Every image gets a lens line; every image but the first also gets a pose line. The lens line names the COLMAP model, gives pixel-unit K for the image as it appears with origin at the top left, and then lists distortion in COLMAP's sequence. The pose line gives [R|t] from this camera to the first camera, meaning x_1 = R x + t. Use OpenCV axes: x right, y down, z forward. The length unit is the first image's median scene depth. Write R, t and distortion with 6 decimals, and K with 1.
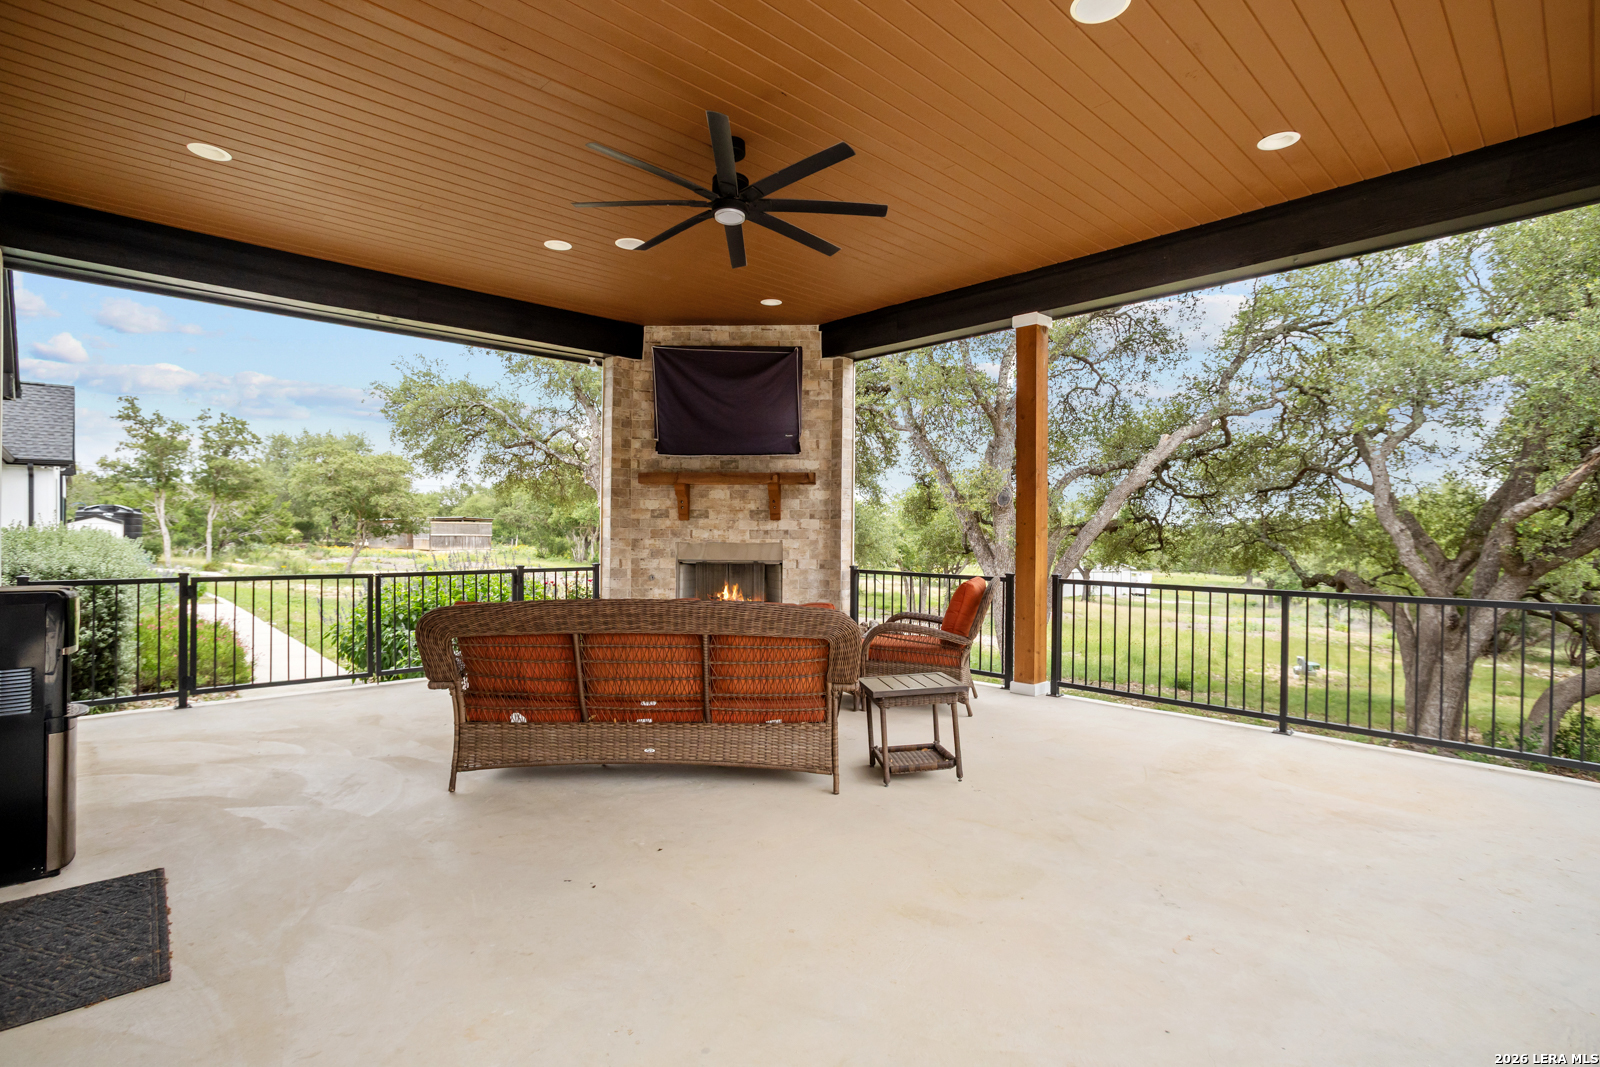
lens RADIAL K [[767.8, 0, 798.1], [0, 767.8, 533.5], [0, 0, 1]] dist [-0.021339, 0.002778]
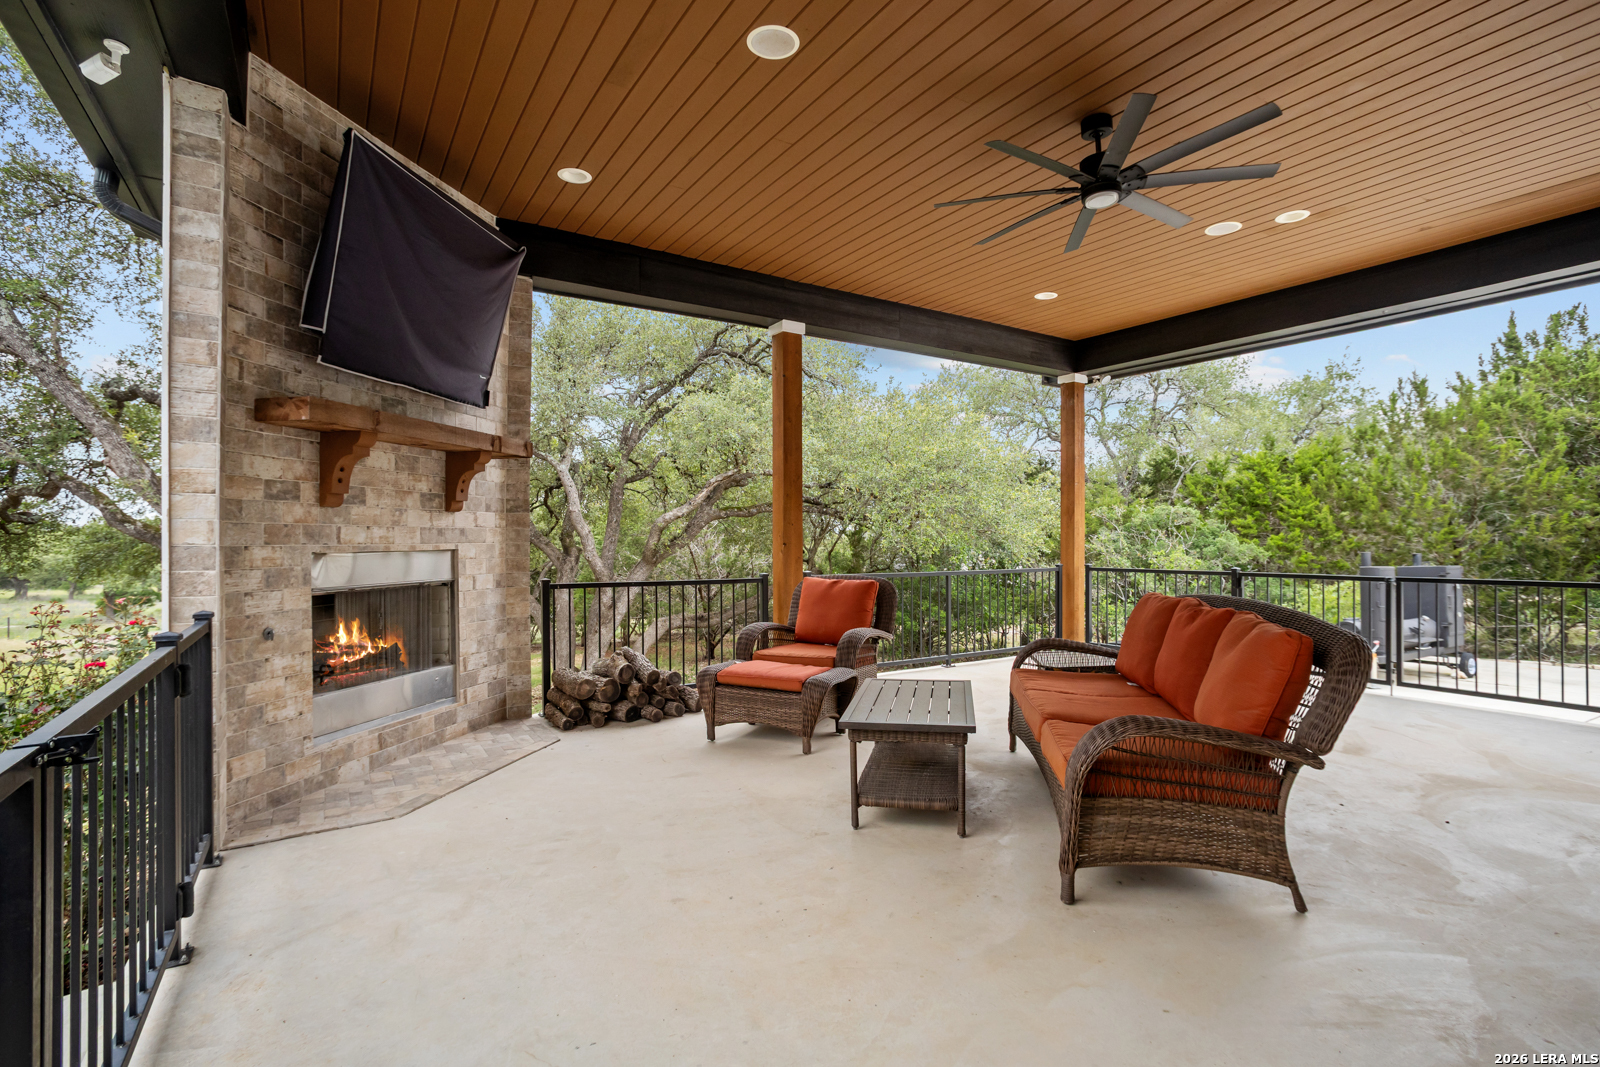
lens RADIAL K [[767.8, 0, 786.6], [0, 767.8, 530.0], [0, 0, 1]] dist [-0.021339, 0.002778]
pose [[0.189390, 0.005491, 0.981887, -0.565619], [0.014626, 0.999858, -0.008413, 0.005732], [-0.981793, 0.015954, 0.189282, 0.628224]]
